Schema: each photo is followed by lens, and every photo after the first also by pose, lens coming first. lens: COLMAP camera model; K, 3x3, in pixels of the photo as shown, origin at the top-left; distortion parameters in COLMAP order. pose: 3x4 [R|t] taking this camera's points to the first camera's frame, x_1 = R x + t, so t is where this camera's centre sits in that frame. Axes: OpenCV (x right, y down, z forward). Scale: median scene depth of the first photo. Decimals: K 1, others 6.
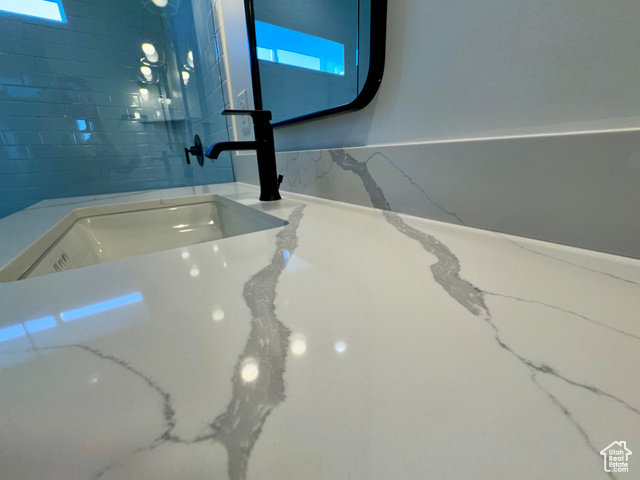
lens RADIAL K [[256.8, 0, 318.5], [0, 256.8, 239.8], [0, 0, 1]] dist [0.000494, 0.000257]
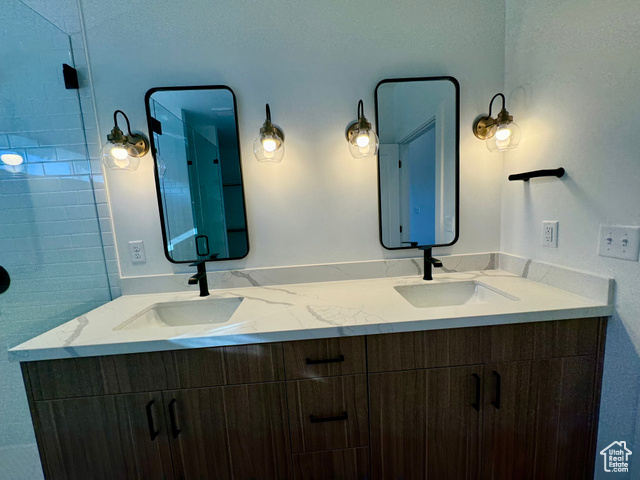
lens RADIAL K [[256.8, 0, 318.5], [0, 256.8, 239.8], [0, 0, 1]] dist [0.000494, 0.000257]
pose [[0.536201, -0.099772, 0.838173, -2.053775], [0.302795, 0.949636, -0.080665, -0.175031], [-0.787911, 0.297047, 0.539406, -1.639159]]
